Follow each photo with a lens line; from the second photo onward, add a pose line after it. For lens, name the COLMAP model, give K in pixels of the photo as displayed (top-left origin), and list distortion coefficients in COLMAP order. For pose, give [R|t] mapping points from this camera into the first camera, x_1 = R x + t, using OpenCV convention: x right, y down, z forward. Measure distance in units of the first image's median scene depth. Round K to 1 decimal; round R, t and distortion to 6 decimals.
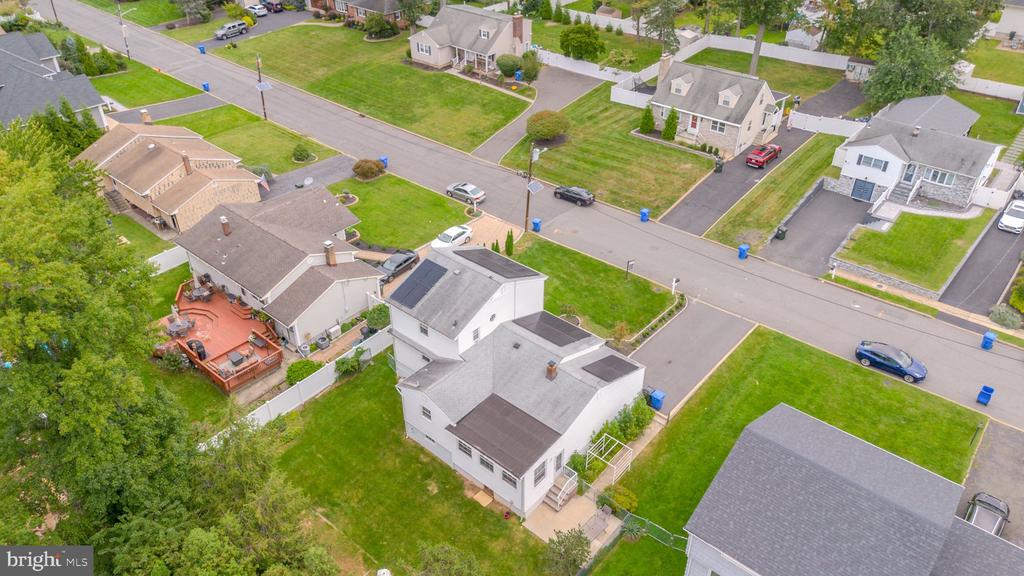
lens RADIAL K [[725.2, 0, 508.8], [0, 725.2, 291.8], [0, 0, 1]] dist [0.064192, -0.068060]
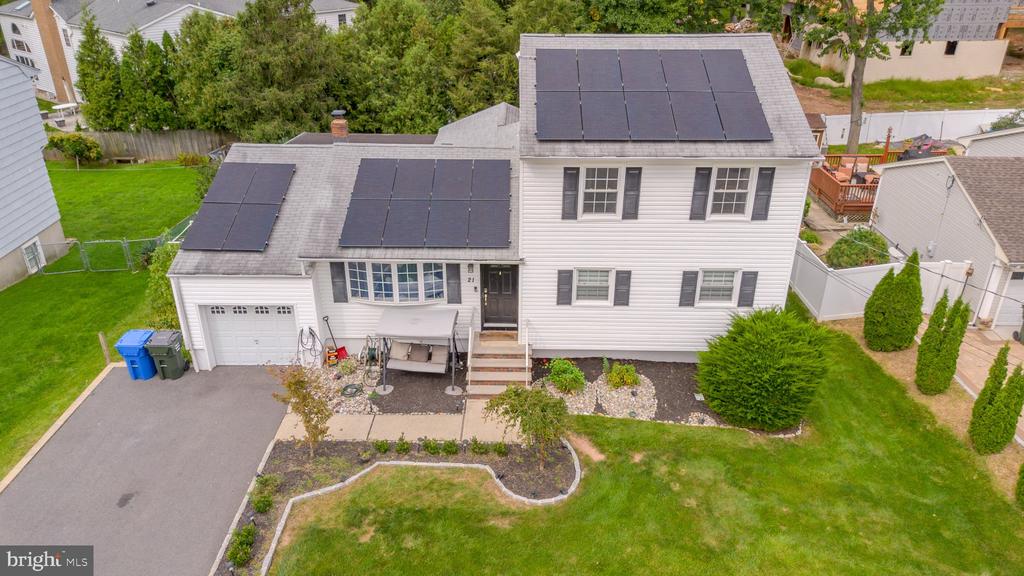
lens RADIAL K [[725.2, 0, 511.1], [0, 725.2, 288.8], [0, 0, 1]] dist [0.064192, -0.068060]
pose [[-0.760089, 0.297584, -0.577675, 0.183198], [-0.366279, 0.538100, 0.759137, -0.162671], [0.536753, 0.788602, -0.300005, 0.814306]]
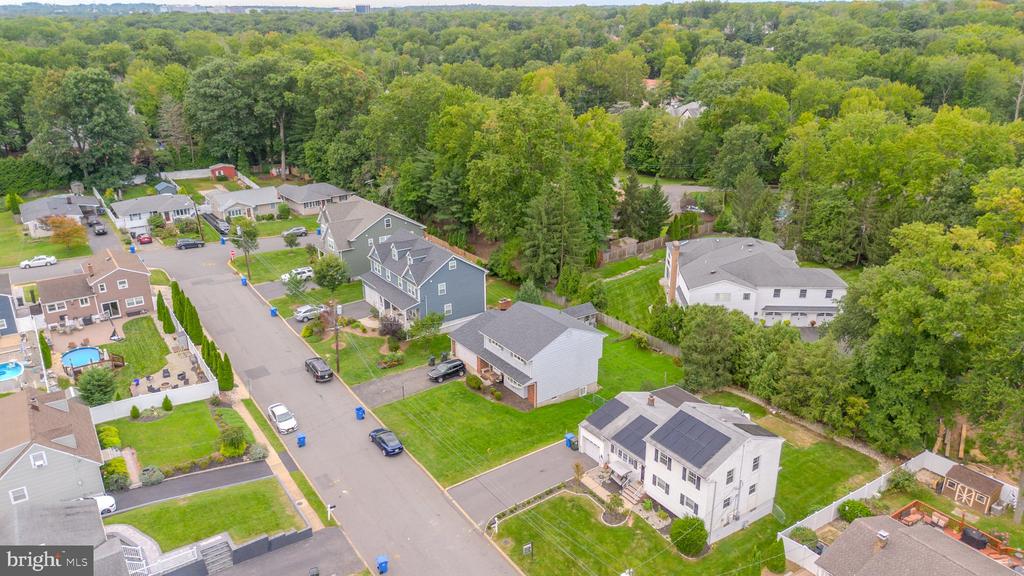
lens RADIAL K [[725.2, 0, 514.4], [0, 725.2, 283.6], [0, 0, 1]] dist [0.064192, -0.068060]
pose [[-0.969692, -0.076767, 0.231956, 0.001189], [0.146736, 0.576106, 0.804096, -0.813962], [-0.195359, 0.813762, -0.547381, 1.058083]]
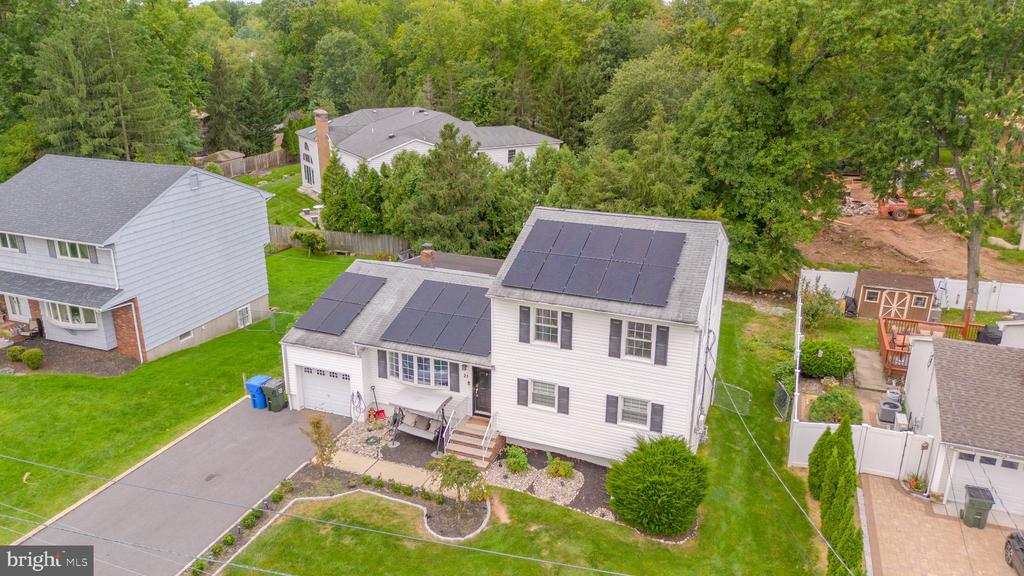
lens RADIAL K [[725.2, 0, 512.4], [0, 725.2, 283.8], [0, 0, 1]] dist [0.064192, -0.068060]
pose [[-0.939343, 0.110564, -0.324669, 0.132494], [-0.194723, 0.607345, 0.770205, -0.271162], [0.282343, 0.786707, -0.548976, 0.894117]]
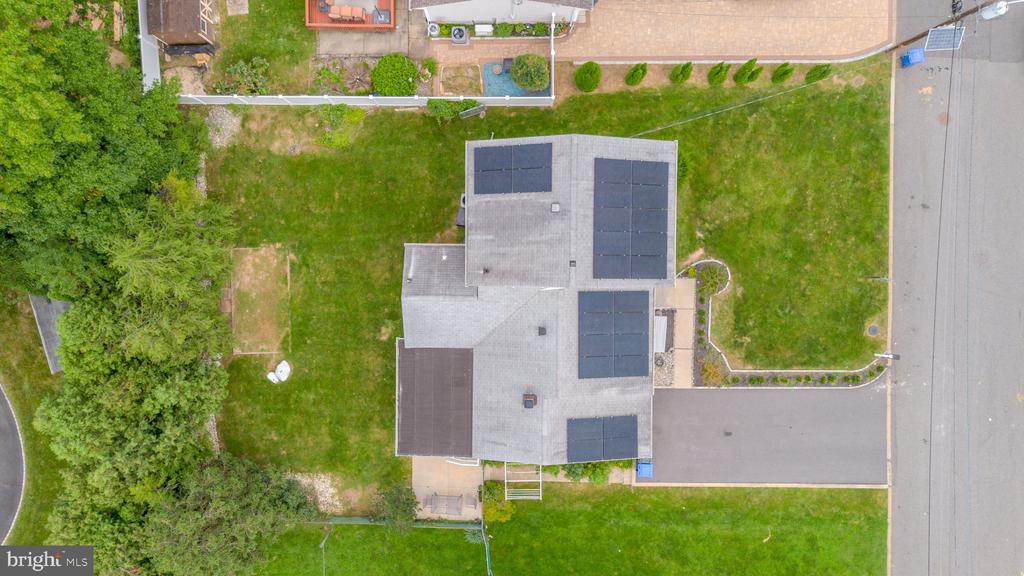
lens RADIAL K [[725.2, 0, 511.1], [0, 725.2, 286.0], [0, 0, 1]] dist [0.064192, -0.068060]
pose [[0.654467, 0.755934, 0.015368, -0.037045], [-0.422814, 0.349059, 0.836293, -0.360755], [0.626818, -0.553824, 0.548067, 0.395456]]
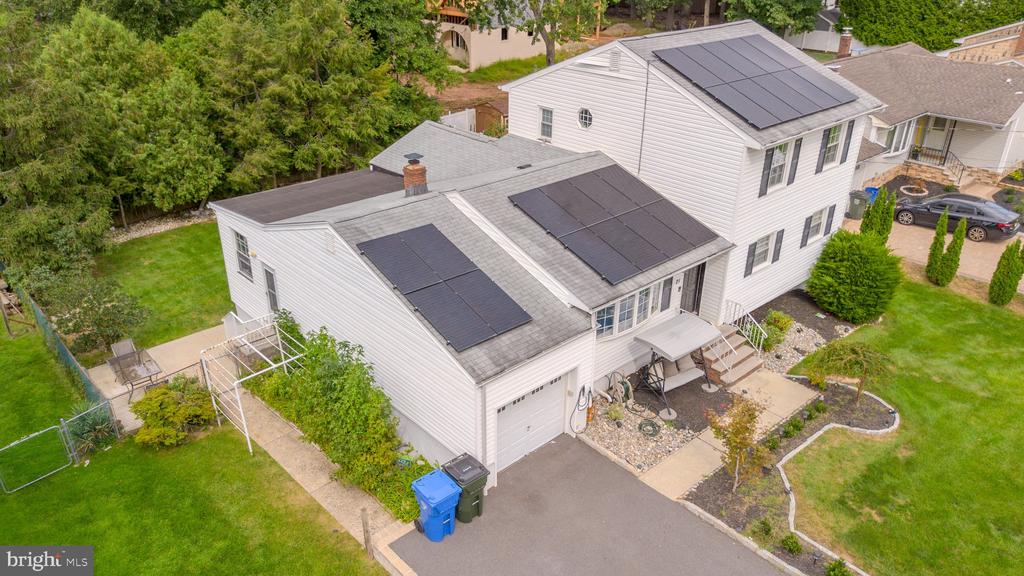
lens RADIAL K [[725.2, 0, 508.8], [0, 725.2, 286.7], [0, 0, 1]] dist [0.064192, -0.068060]
pose [[-0.111918, 0.449015, -0.886488, 0.286293], [-0.570571, 0.701346, 0.427272, -0.037417], [0.813586, 0.553624, 0.177702, 0.628611]]
